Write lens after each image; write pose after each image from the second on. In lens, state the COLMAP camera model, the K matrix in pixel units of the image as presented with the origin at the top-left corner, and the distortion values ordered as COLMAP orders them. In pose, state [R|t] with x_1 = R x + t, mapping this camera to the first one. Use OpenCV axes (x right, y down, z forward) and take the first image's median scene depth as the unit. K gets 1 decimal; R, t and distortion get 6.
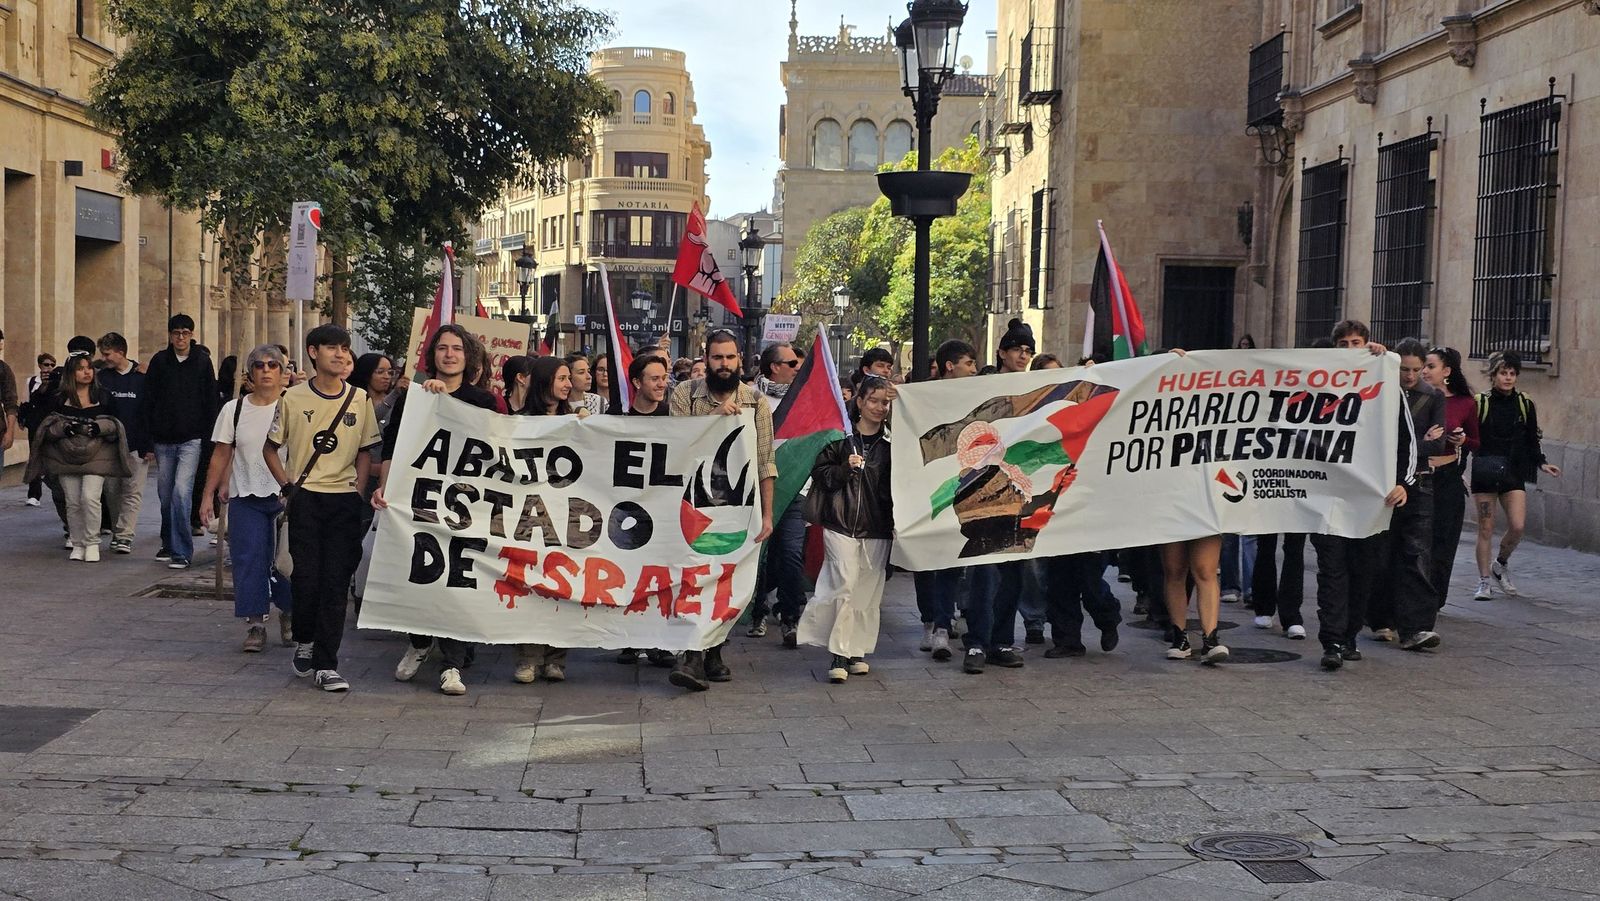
lens RADIAL K [[2200.4, 0, 860.1], [0, 2200.4, 422.1], [0, 0, 1]] dist [0.202597, -0.535833]
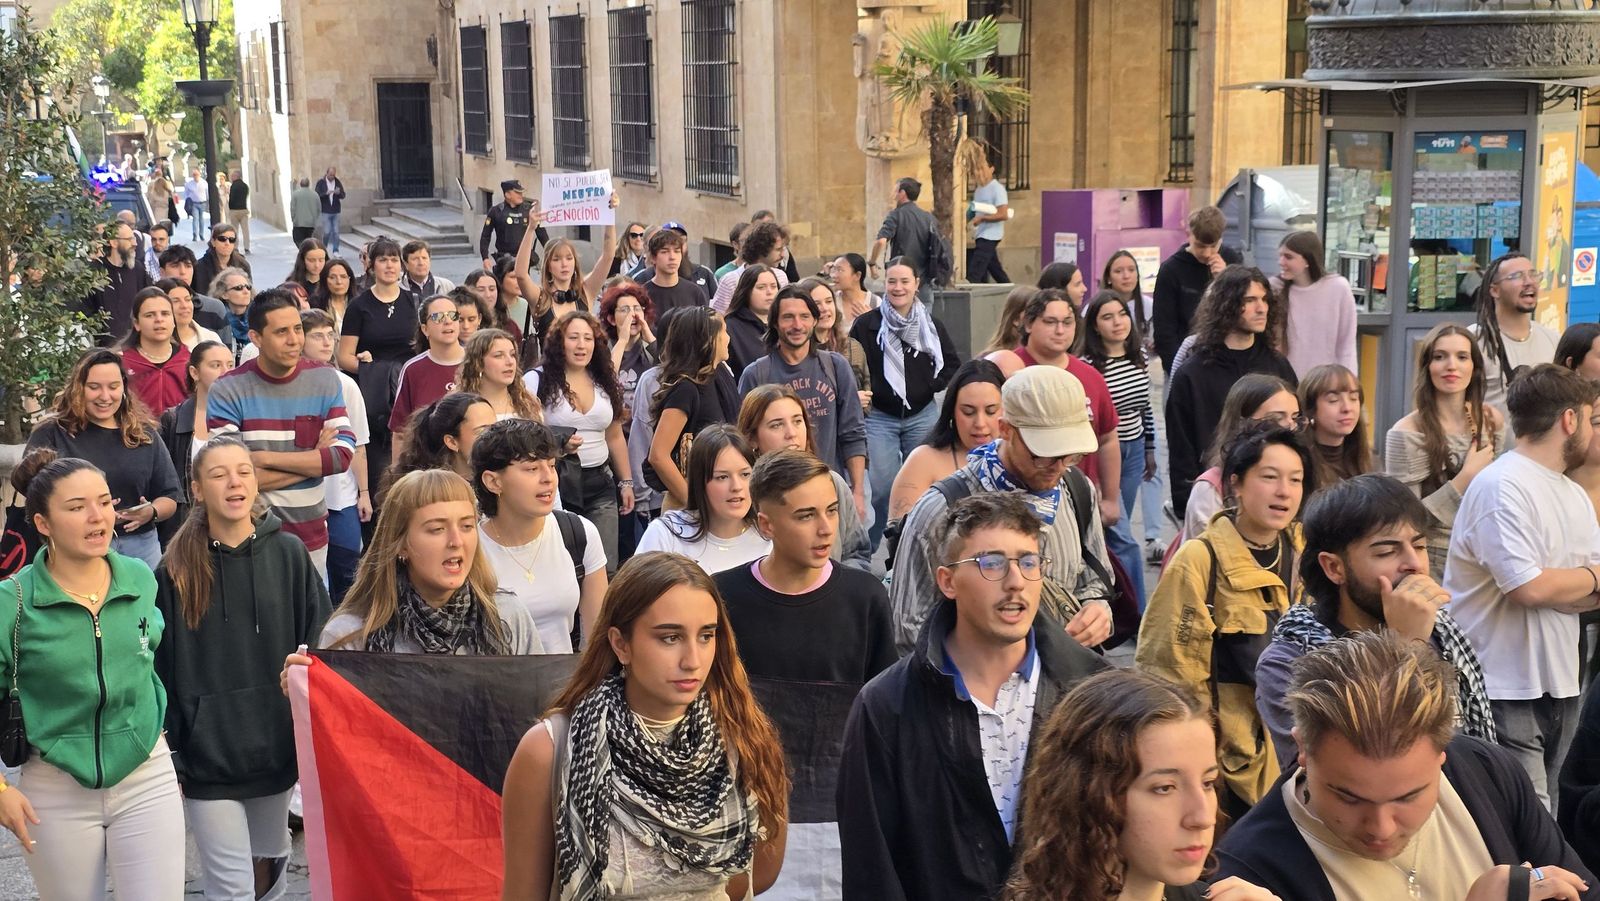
lens RADIAL K [[2165.2, 0, 773.4], [0, 2165.2, 456.0], [0, 0, 1]] dist [0.208113, -0.615890]
pose [[0.955507, -0.093147, 0.279877, -0.023066], [0.054855, 0.988392, 0.141673, -0.020526], [-0.289824, -0.120017, 0.949525, -0.333894]]
